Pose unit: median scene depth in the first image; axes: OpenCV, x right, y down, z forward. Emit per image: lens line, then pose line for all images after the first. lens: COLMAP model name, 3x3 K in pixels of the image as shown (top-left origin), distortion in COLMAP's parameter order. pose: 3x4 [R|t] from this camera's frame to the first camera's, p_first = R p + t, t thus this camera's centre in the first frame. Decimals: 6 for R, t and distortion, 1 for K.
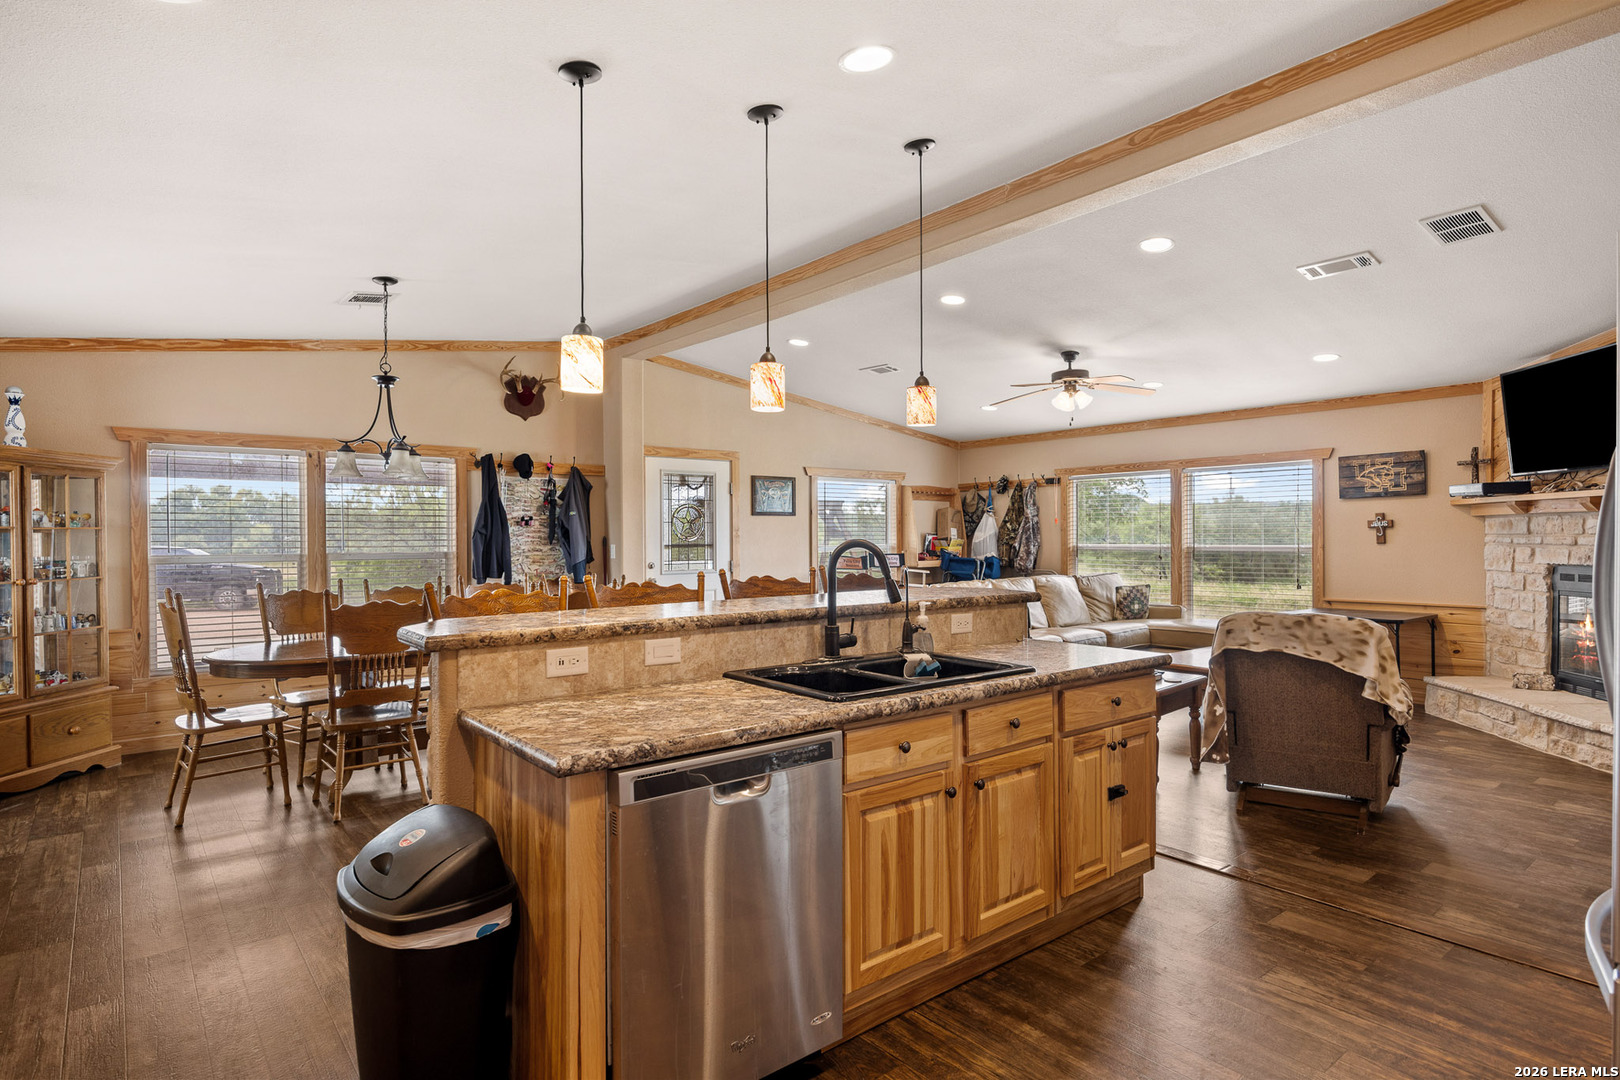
lens RADIAL K [[871.5, 0, 808.2], [0, 871.5, 541.3], [0, 0, 1]] dist [0.000661, 0.000485]
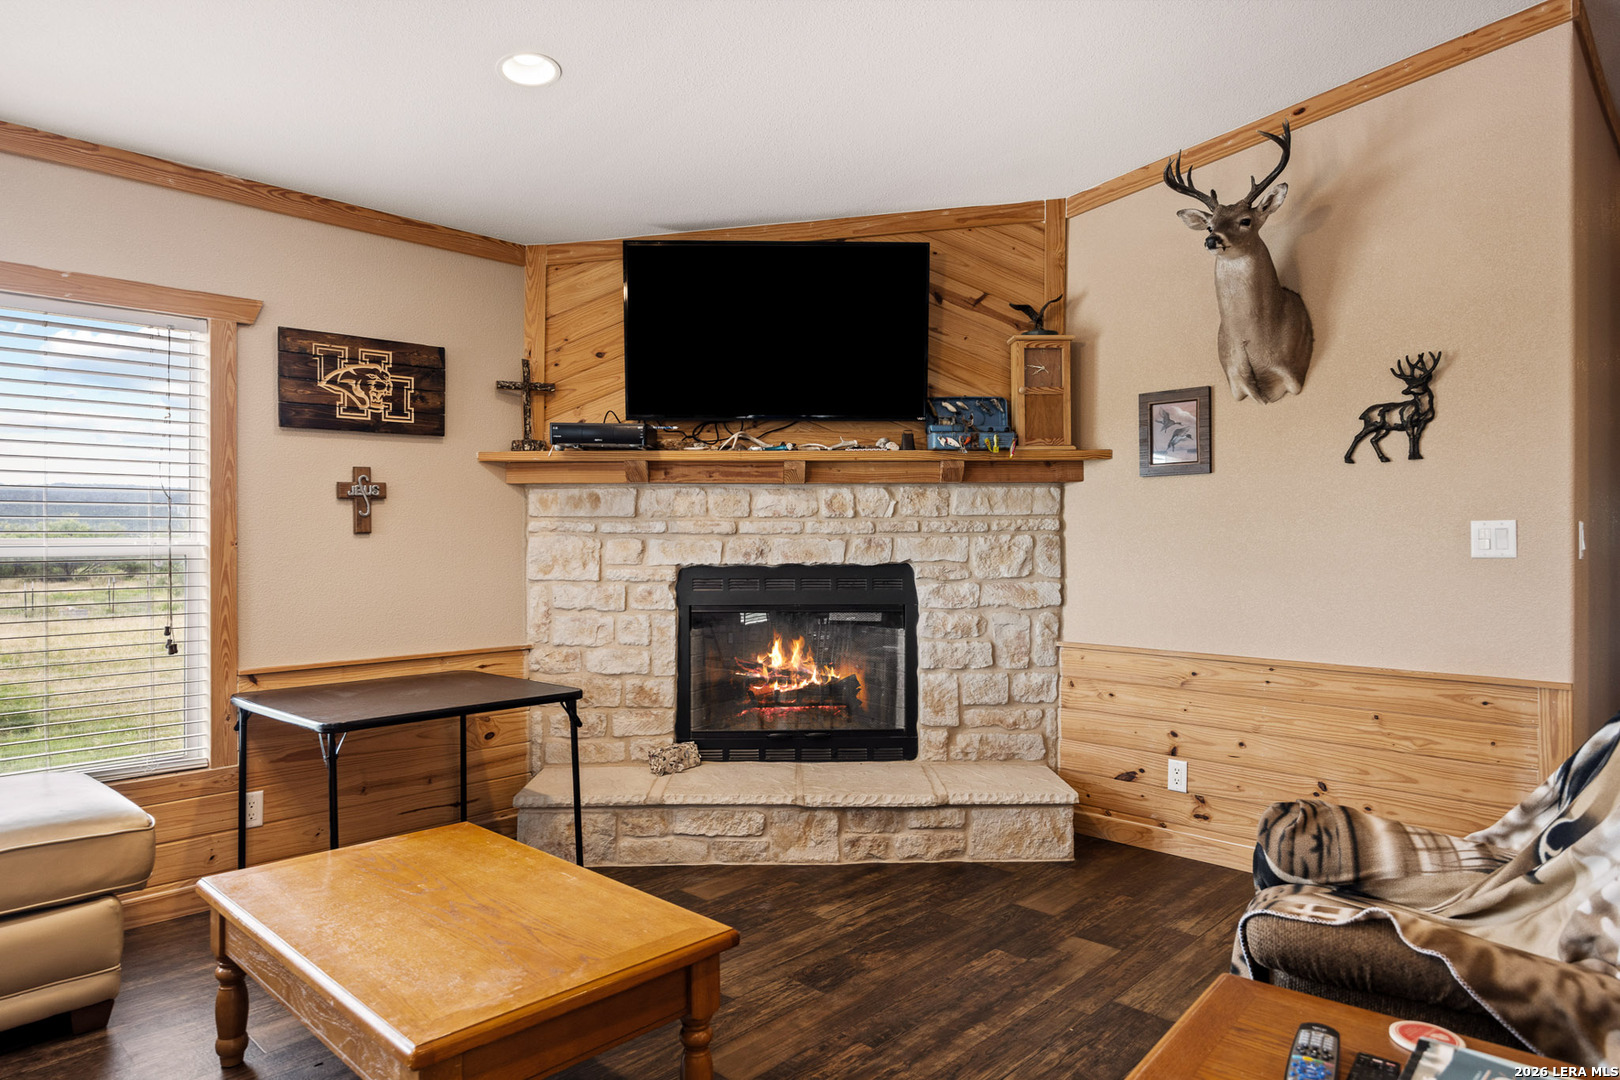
lens RADIAL K [[980.9, 0, 816.4], [0, 980.9, 544.6], [0, 0, 1]] dist [-0.009717, 0.000741]
pose [[-0.122246, 0.005447, 0.992485, 0.125790], [0.009664, 0.999944, -0.004297, 0.014174], [-0.992453, 0.009066, -0.122292, 0.905270]]
